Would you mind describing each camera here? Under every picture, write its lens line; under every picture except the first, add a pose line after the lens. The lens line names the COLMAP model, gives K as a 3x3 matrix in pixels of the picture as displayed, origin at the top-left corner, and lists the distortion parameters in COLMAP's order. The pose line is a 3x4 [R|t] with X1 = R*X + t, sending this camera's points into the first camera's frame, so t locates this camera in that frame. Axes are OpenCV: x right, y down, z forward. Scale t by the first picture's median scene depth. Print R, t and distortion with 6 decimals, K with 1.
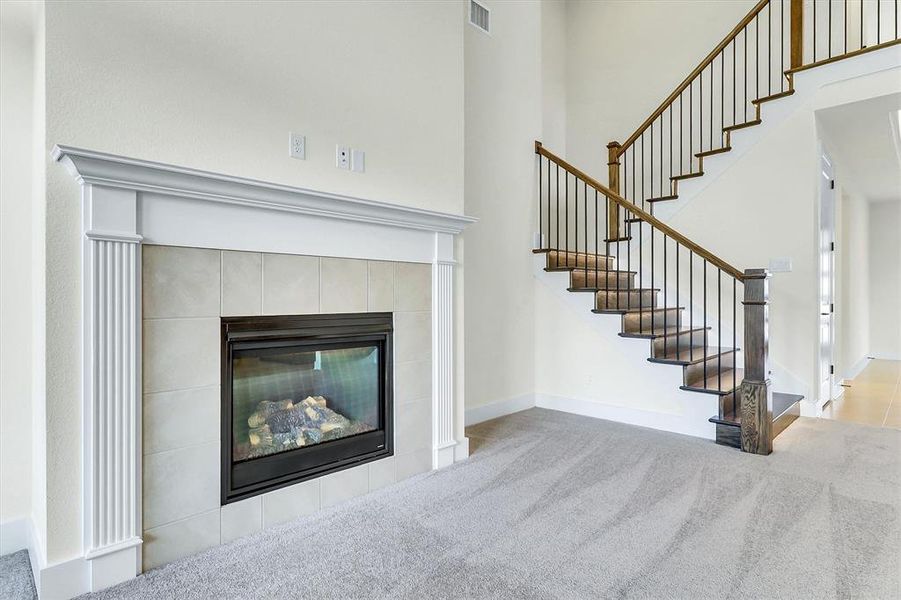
lens RADIAL K [[477.4, 0, 468.5], [0, 477.4, 302.3], [0, 0, 1]] dist [-0.003963, -0.000216]
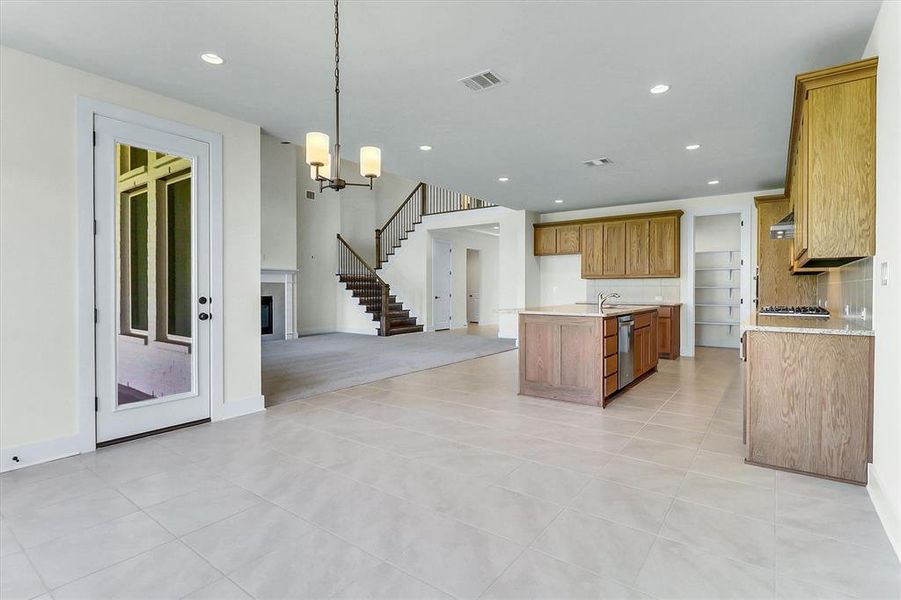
lens RADIAL K [[426.5, 0, 459.4], [0, 426.5, 294.9], [0, 0, 1]] dist [0.003373, 0.000233]
pose [[0.990878, 0.002697, 0.134734, 0.790844], [-0.004198, 0.999932, 0.010854, -0.030126], [-0.134695, -0.011321, 0.990822, -2.370813]]
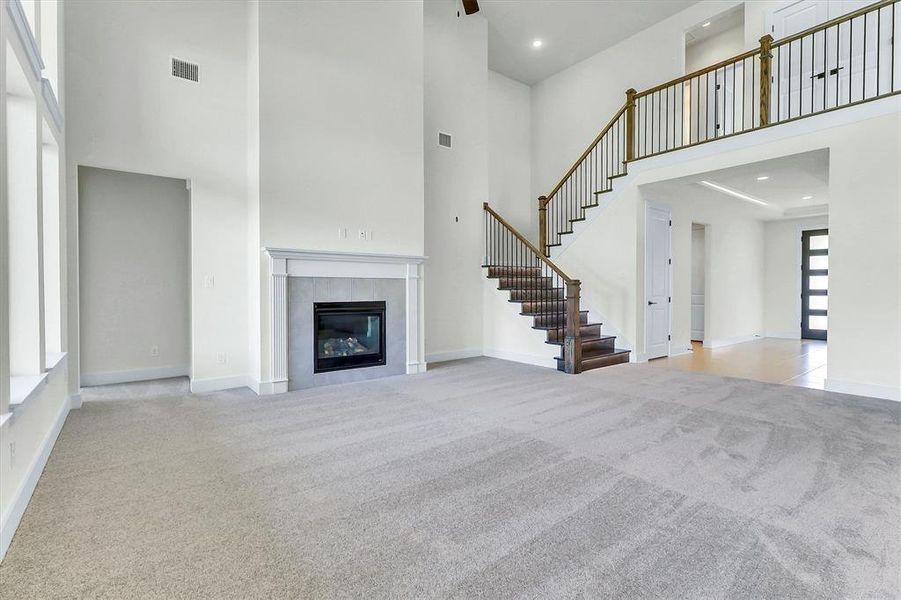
lens RADIAL K [[426.5, 0, 463.8], [0, 426.5, 294.7], [0, 0, 1]] dist [0.003373, 0.000233]
pose [[0.991035, 0.002459, -0.133577, 0.433505], [-0.001619, 0.999978, 0.006400, -0.020431], [0.133589, -0.006126, 0.991018, -0.861061]]
